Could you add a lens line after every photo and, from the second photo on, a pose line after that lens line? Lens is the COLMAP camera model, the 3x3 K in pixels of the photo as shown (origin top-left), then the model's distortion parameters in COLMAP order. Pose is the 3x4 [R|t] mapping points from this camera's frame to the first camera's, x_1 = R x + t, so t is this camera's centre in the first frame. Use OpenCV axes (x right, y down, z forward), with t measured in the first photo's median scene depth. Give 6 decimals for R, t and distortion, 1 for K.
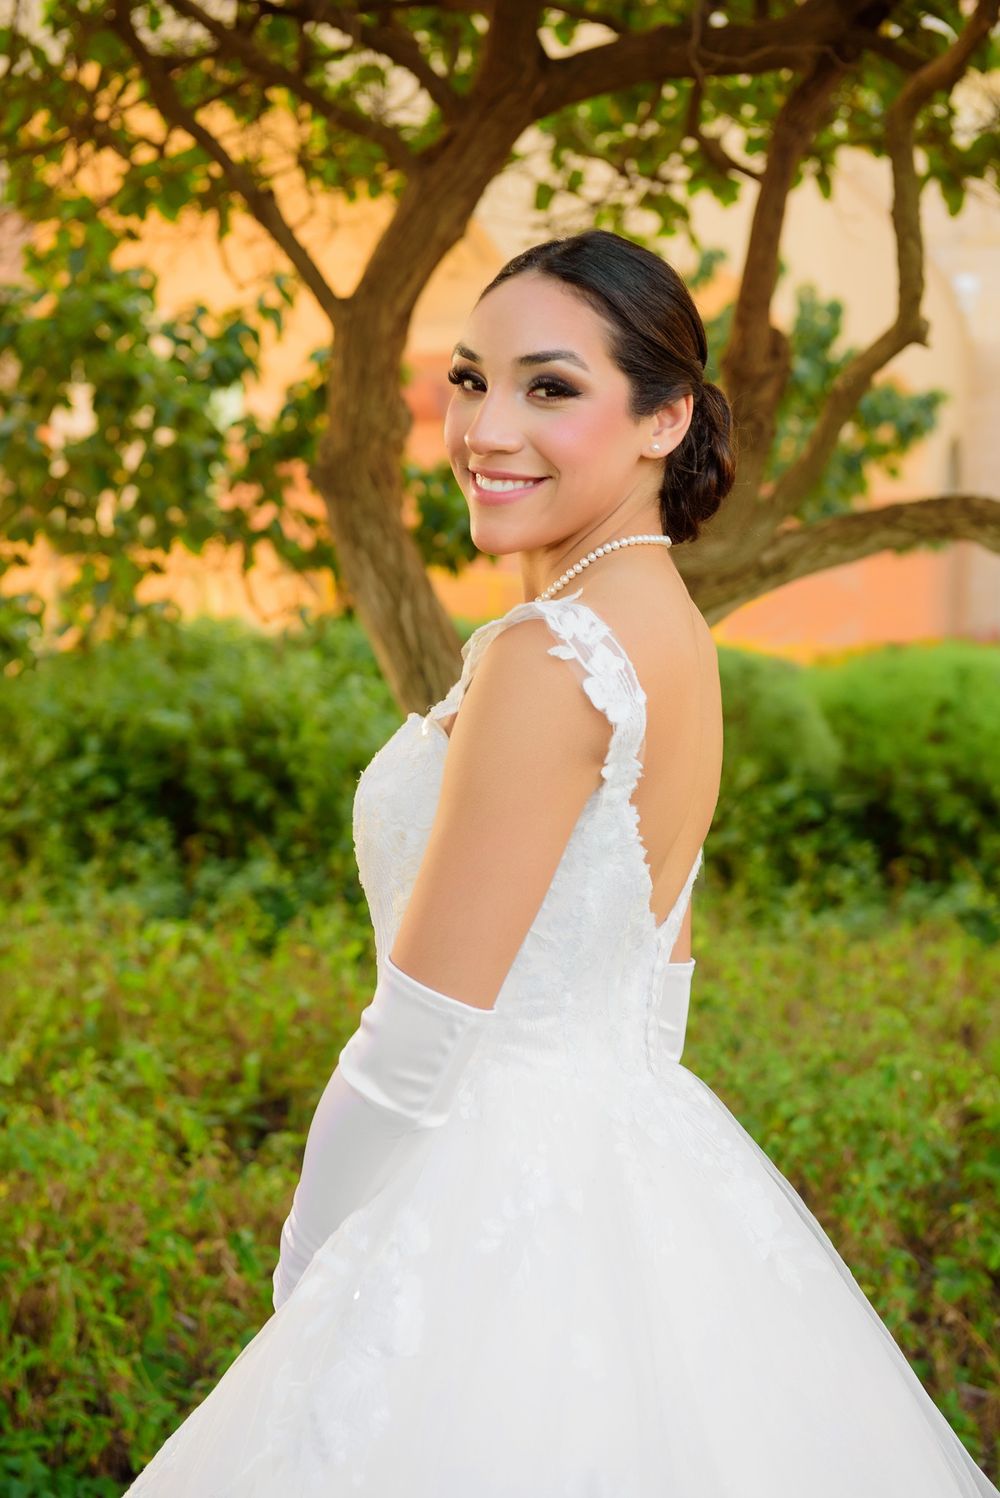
lens RADIAL K [[2461.7, 0, 492.9], [0, 2461.7, 765.6], [0, 0, 1]] dist [0.077521, 0.005099]
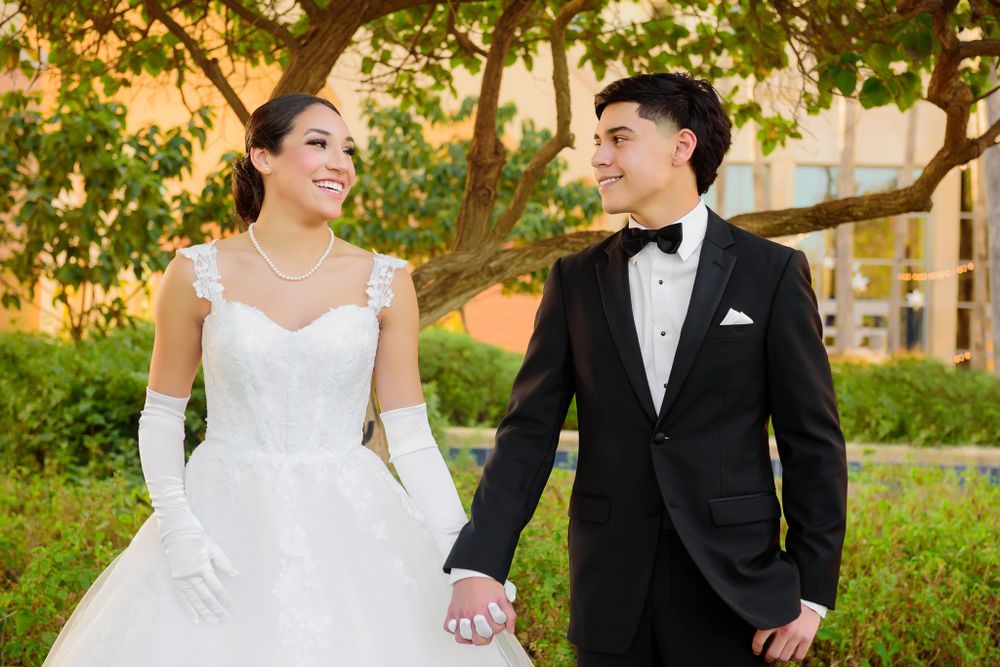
lens RADIAL K [[1643.3, 0, 500.0], [0, 1643.3, 333.5], [0, 0, 1]] dist [0.077521, 0.005099]
pose [[0.994759, -0.000165, 0.102244, -0.005362], [0.006703, 0.997953, -0.063602, 0.032124], [-0.102024, 0.063954, 0.992724, -0.145108]]
